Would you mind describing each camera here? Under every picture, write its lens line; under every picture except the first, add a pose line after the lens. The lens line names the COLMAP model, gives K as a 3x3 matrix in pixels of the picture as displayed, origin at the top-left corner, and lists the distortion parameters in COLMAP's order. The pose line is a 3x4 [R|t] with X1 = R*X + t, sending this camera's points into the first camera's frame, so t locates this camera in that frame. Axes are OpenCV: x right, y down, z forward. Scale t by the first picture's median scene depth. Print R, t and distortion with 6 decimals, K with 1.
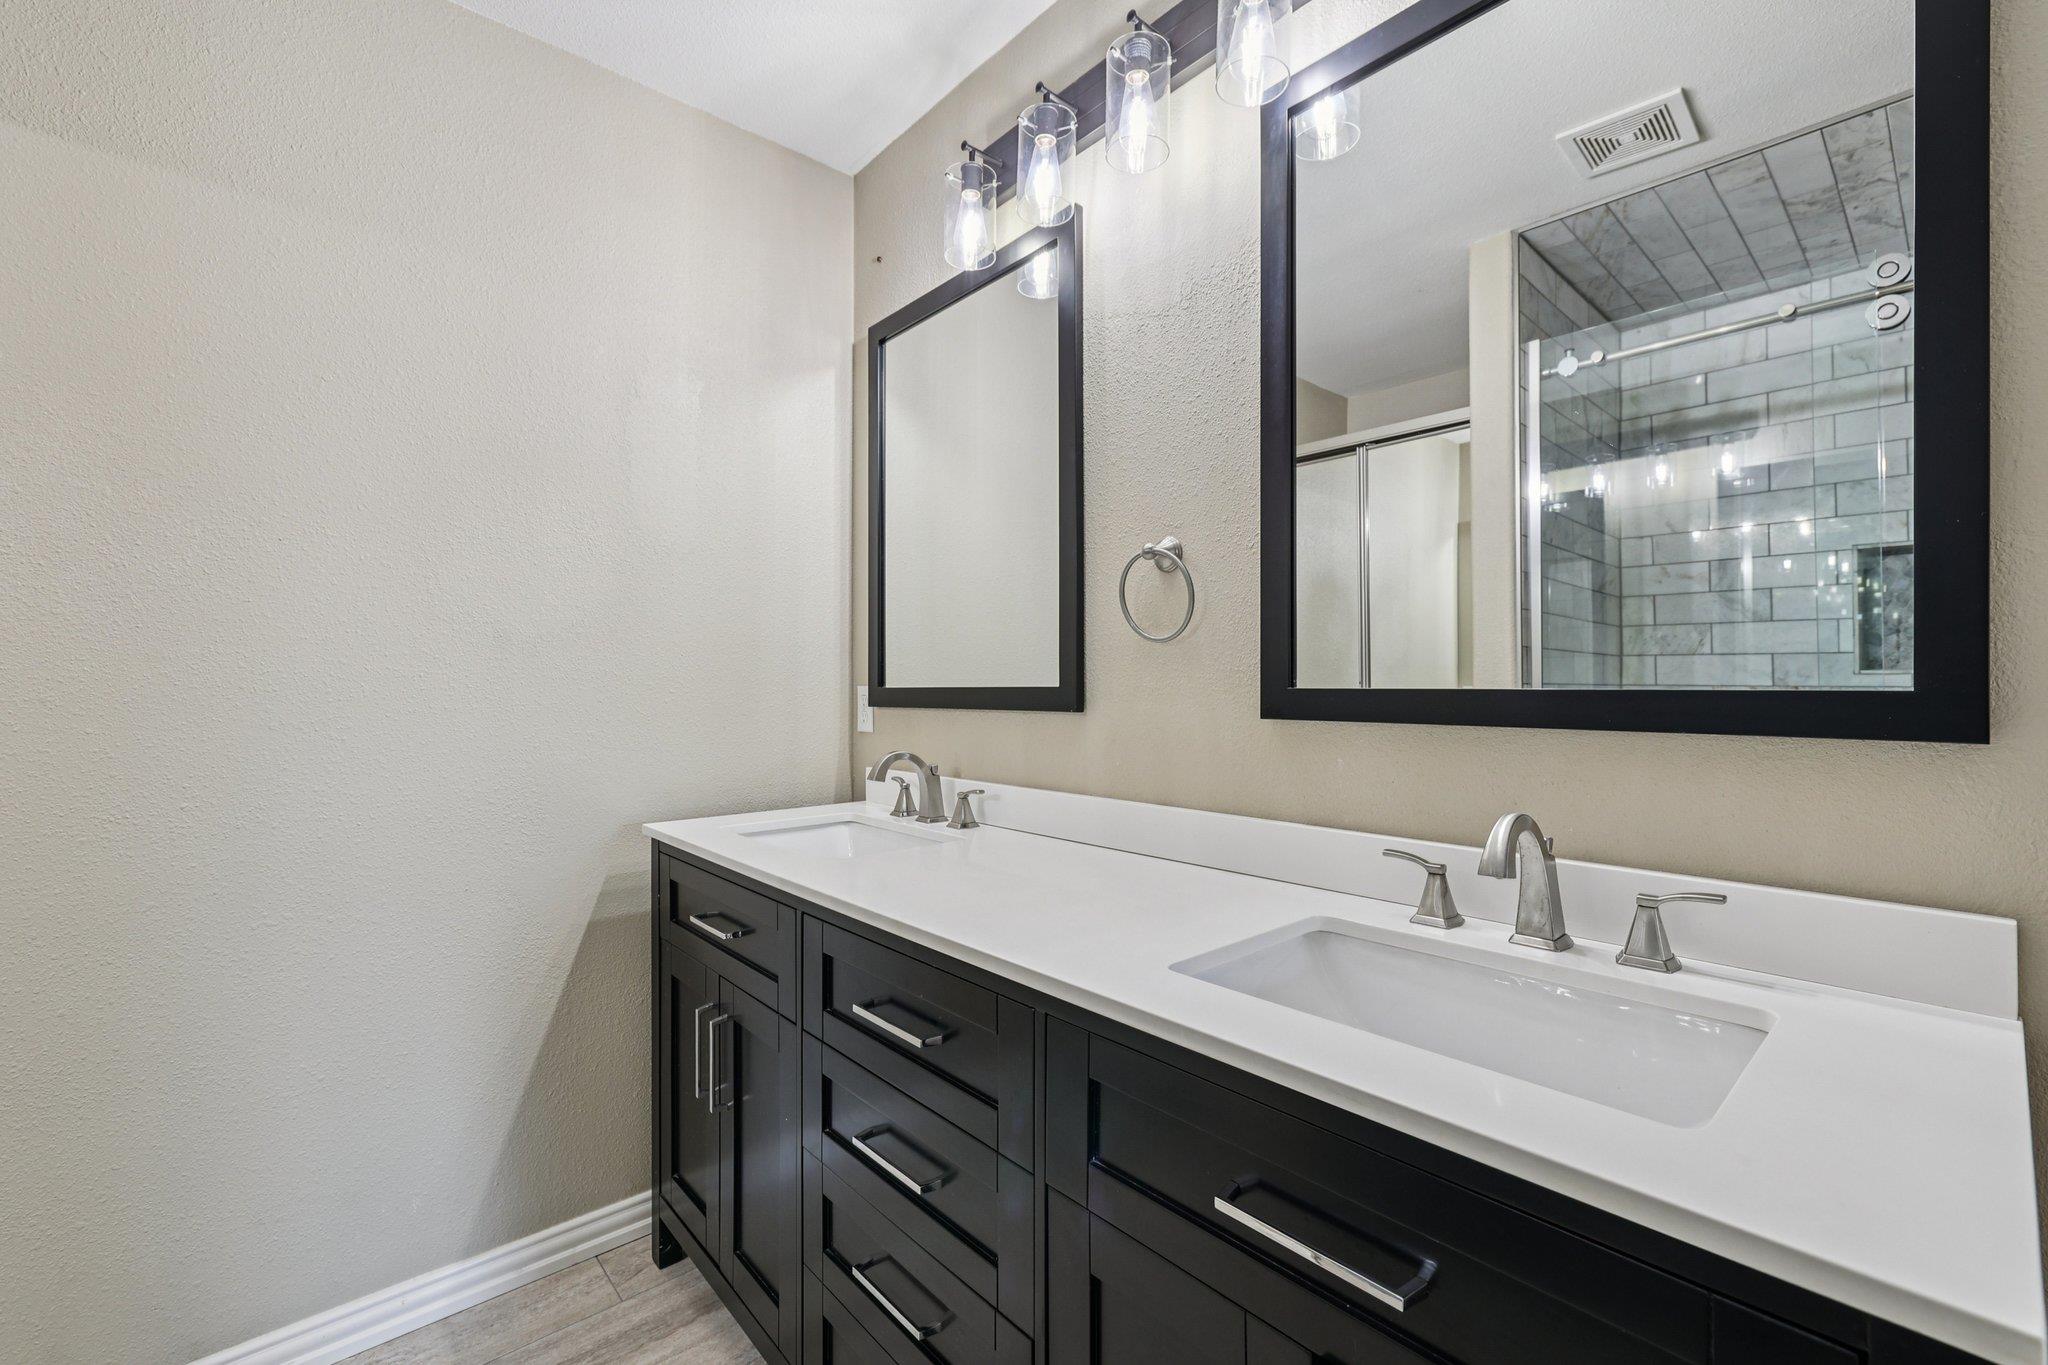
lens RADIAL K [[864.7, 0, 1024.0], [0, 864.7, 682.5], [0, 0, 1]] dist [-0.000795, 0.000460]
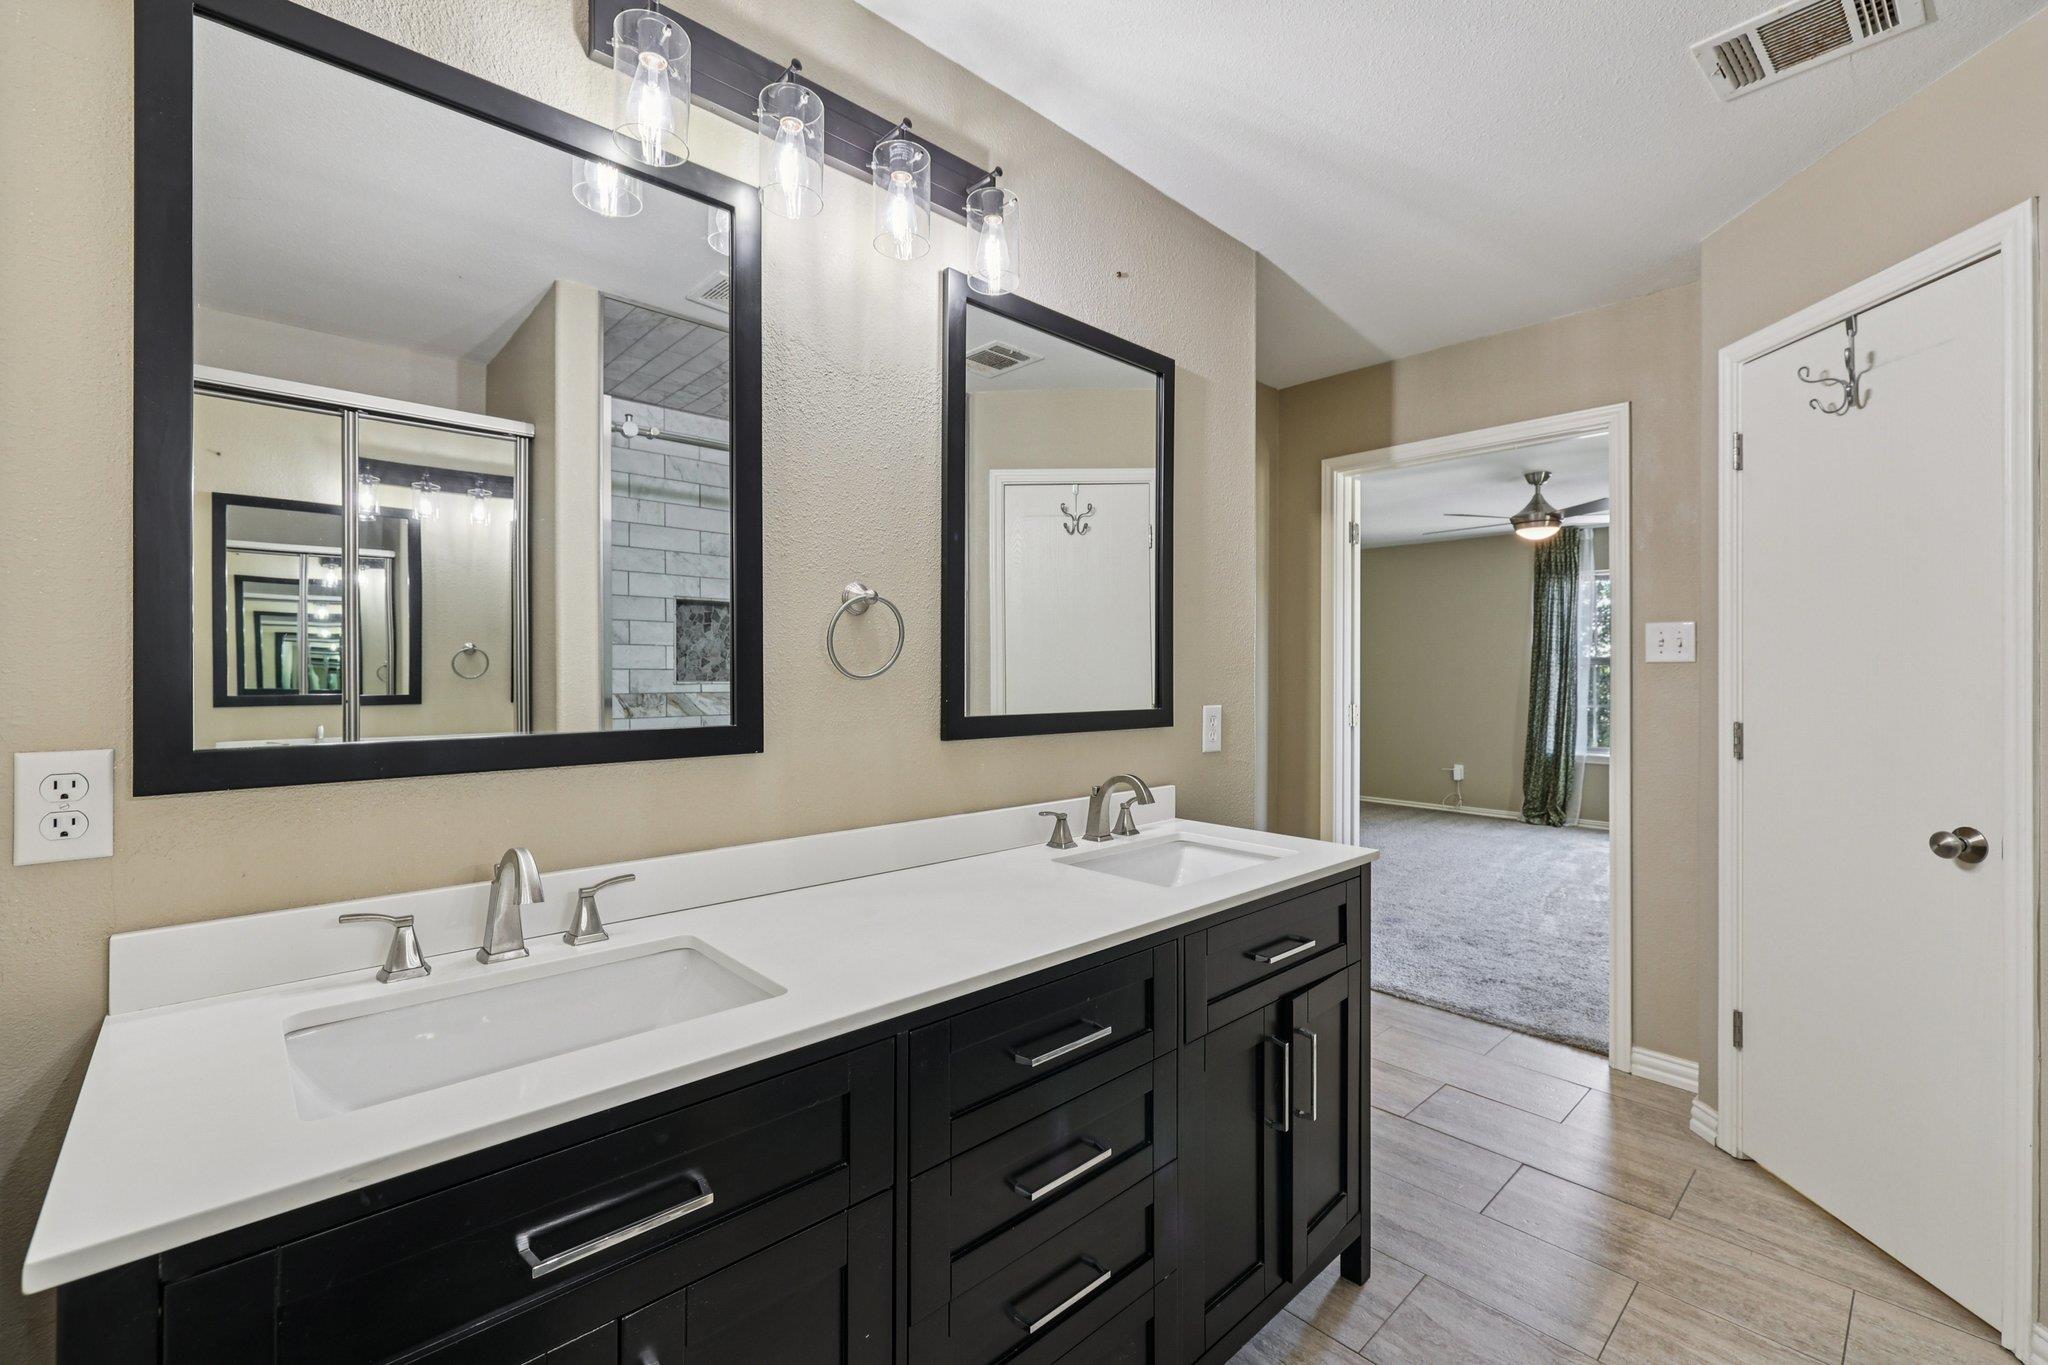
lens RADIAL K [[864.7, 0, 1024.0], [0, 864.7, 682.5], [0, 0, 1]] dist [-0.000795, 0.000460]
pose [[-0.012787, -0.009652, 0.999872, -0.851098], [0.001201, 0.999953, 0.009668, -0.048411], [-0.999918, 0.001324, -0.012775, 0.734332]]
